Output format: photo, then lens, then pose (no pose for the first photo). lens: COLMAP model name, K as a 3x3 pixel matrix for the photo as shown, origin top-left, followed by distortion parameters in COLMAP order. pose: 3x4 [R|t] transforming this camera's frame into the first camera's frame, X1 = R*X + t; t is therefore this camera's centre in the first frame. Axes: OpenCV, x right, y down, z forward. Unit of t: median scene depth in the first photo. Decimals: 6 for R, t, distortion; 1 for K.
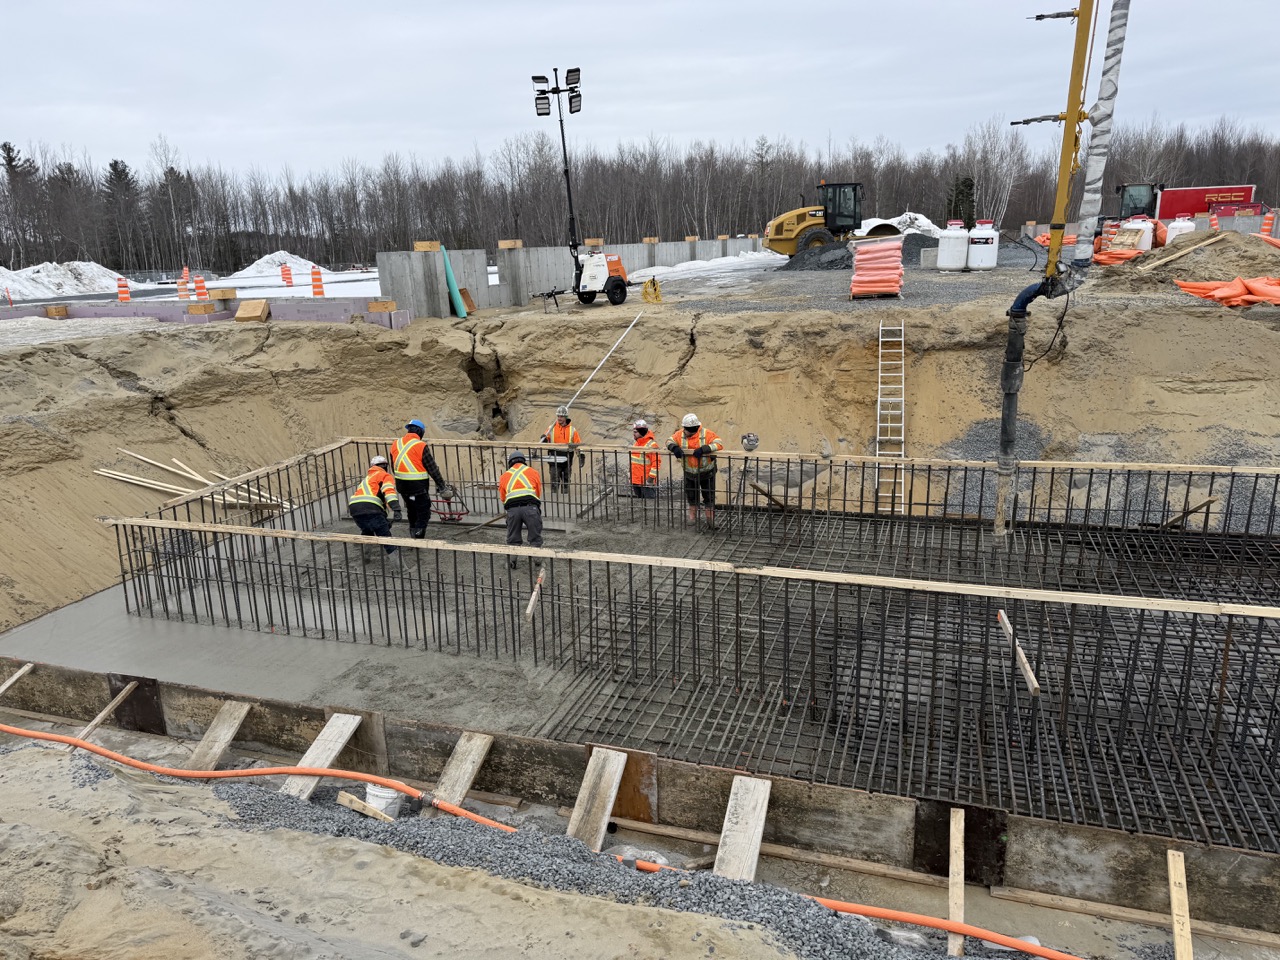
lens RADIAL K [[893.4, 0, 633.1], [0, 893.4, 477.2], [0, 0, 1]] dist [0.012205, -0.000906]
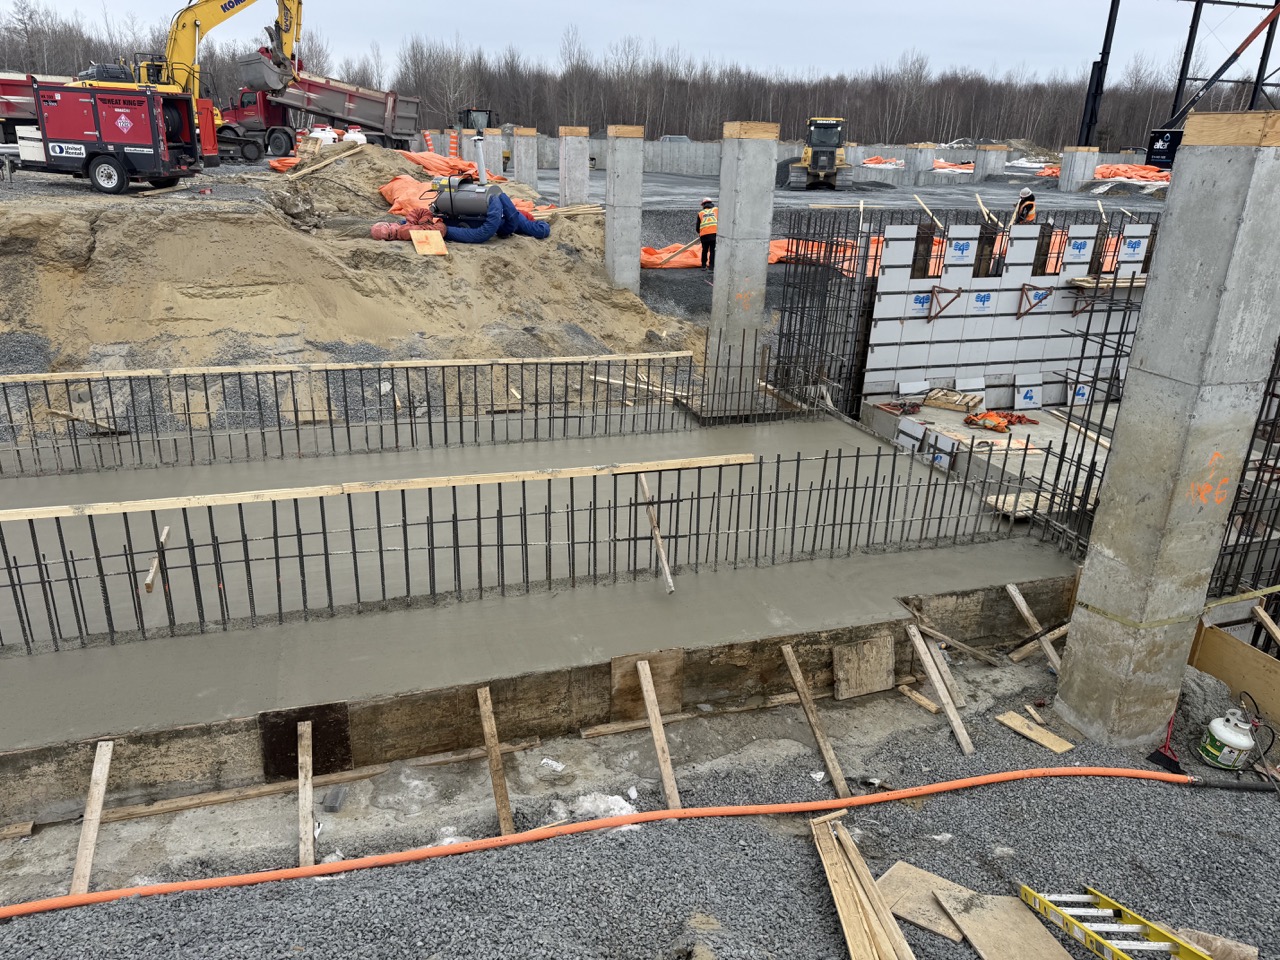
lens RADIAL K [[893.4, 0, 634.5], [0, 893.4, 479.4], [0, 0, 1]] dist [0.012205, -0.000906]
pose [[0.806546, -0.151774, 0.571356, 0.363799], [0.094413, 0.987147, 0.128947, 0.023017], [-0.583583, -0.050058, 0.810509, -0.119441]]
